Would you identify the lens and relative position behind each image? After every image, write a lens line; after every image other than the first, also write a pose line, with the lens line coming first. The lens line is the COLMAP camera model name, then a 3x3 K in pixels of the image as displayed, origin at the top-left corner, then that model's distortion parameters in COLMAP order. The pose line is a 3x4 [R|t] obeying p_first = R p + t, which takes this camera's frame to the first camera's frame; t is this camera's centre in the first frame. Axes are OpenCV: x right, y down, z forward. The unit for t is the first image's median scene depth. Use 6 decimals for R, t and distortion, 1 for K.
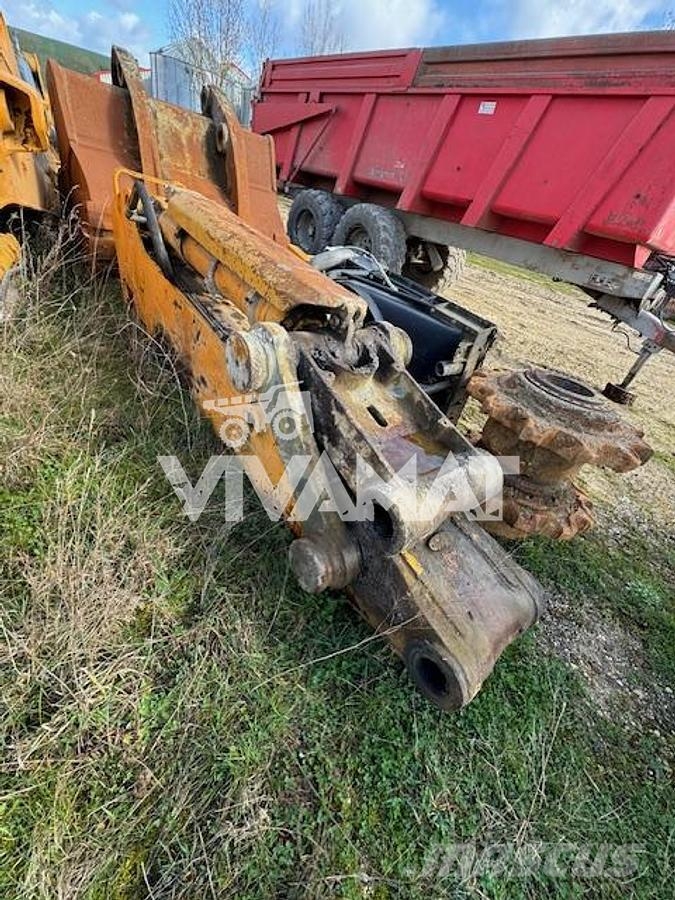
lens RADIAL K [[356.3, 0, 339.0], [0, 356.3, 450.9], [0, 0, 1]] dist [-0.002200, 0.000178]
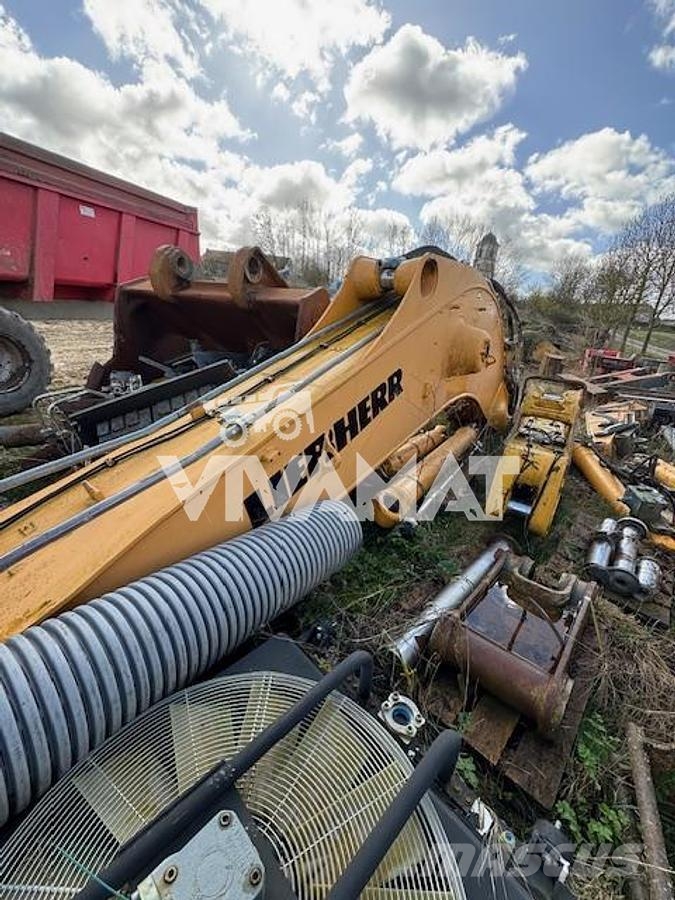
lens RADIAL K [[356.3, 0, 339.0], [0, 356.3, 450.9], [0, 0, 1]] dist [-0.002200, 0.000178]
pose [[-0.460889, -0.500277, 0.733010, -1.056252], [0.421909, 0.603136, 0.676919, -0.831327], [-0.780752, 0.621248, -0.066907, 0.821924]]
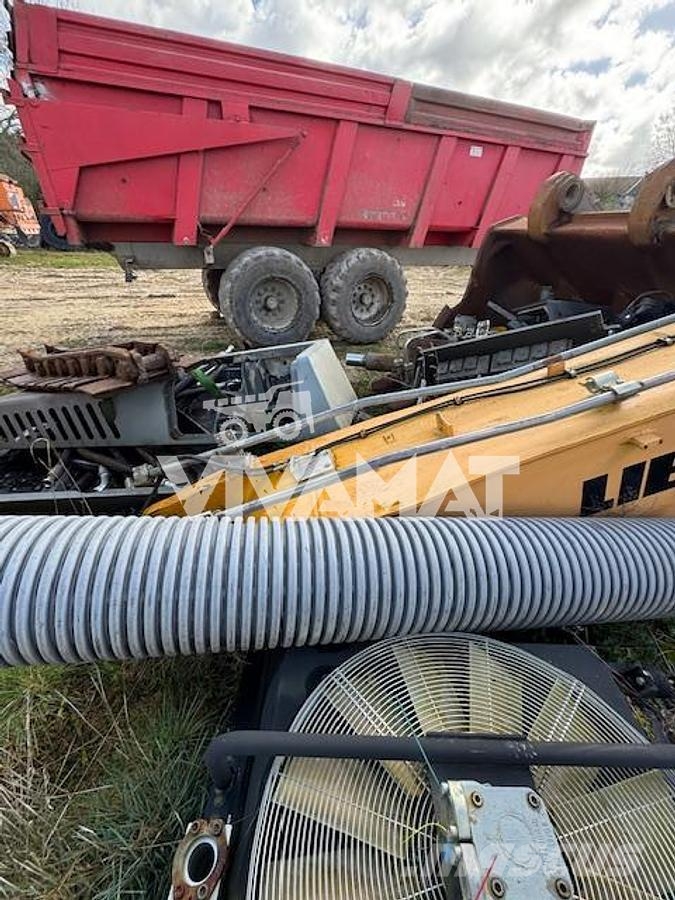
lens RADIAL K [[359.1, 0, 340.3], [0, 359.1, 451.4], [0, 0, 1]] dist [-0.001084, -0.000078]
pose [[0.296358, -0.617612, 0.728511, -1.045294], [0.603625, 0.712239, 0.358262, -0.850509], [-0.740141, 0.333573, 0.583884, 0.864916]]
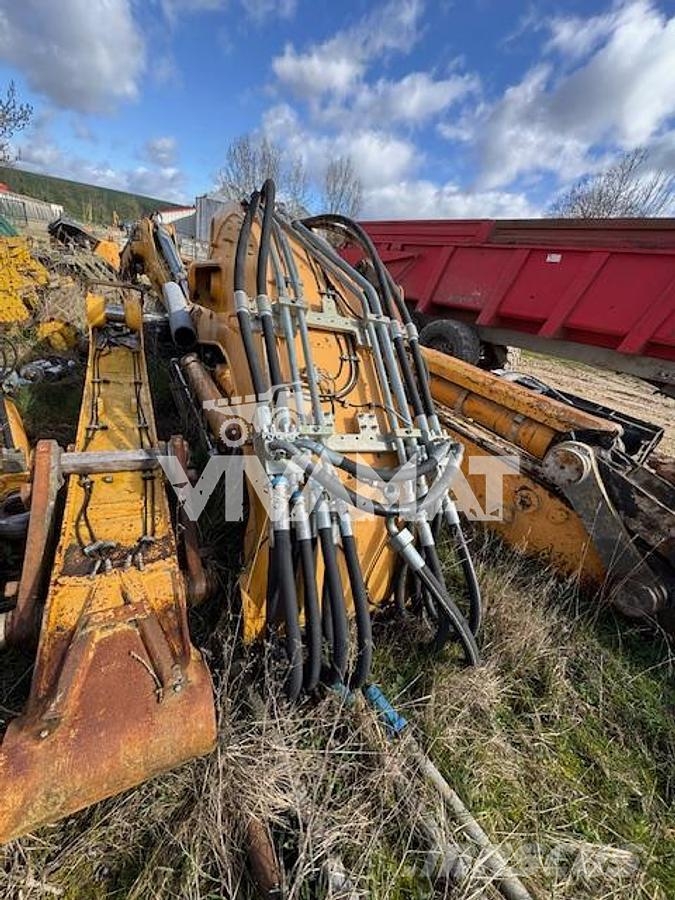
lens RADIAL K [[356.3, 0, 339.0], [0, 356.3, 450.9], [0, 0, 1]] dist [-0.002200, 0.000178]
pose [[0.999147, -0.035561, -0.021003, -0.349329], [0.030705, 0.979704, -0.198085, -0.008410], [0.027621, 0.197272, 0.979960, -0.175255]]
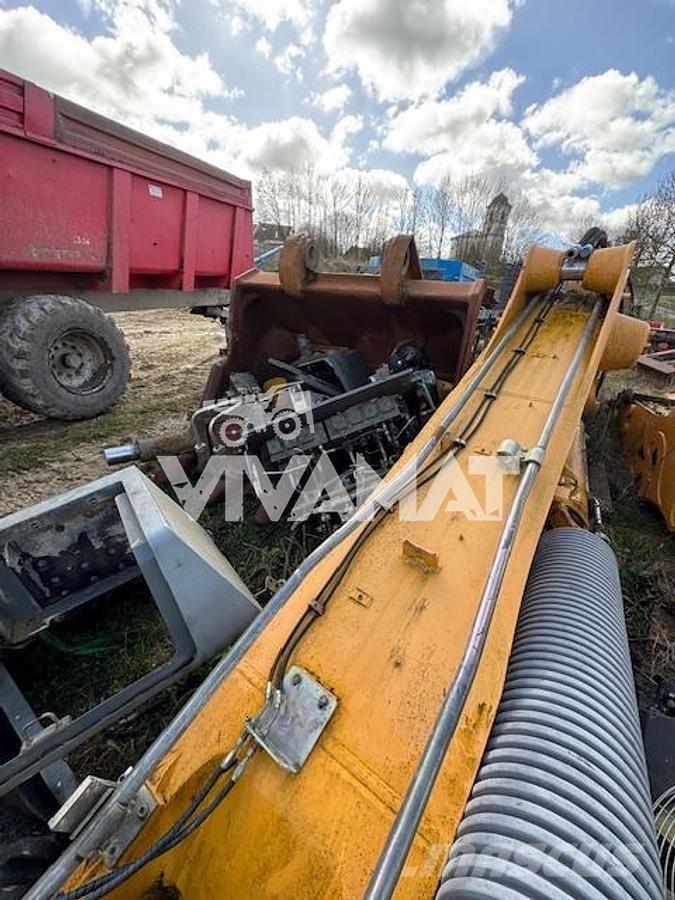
lens RADIAL K [[356.3, 0, 339.0], [0, 356.3, 450.9], [0, 0, 1]] dist [-0.002200, 0.000178]
pose [[-0.462156, -0.540315, 0.703187, -0.892526], [0.442424, 0.546735, 0.710874, -0.938681], [-0.768553, 0.639641, -0.013628, 0.970395]]
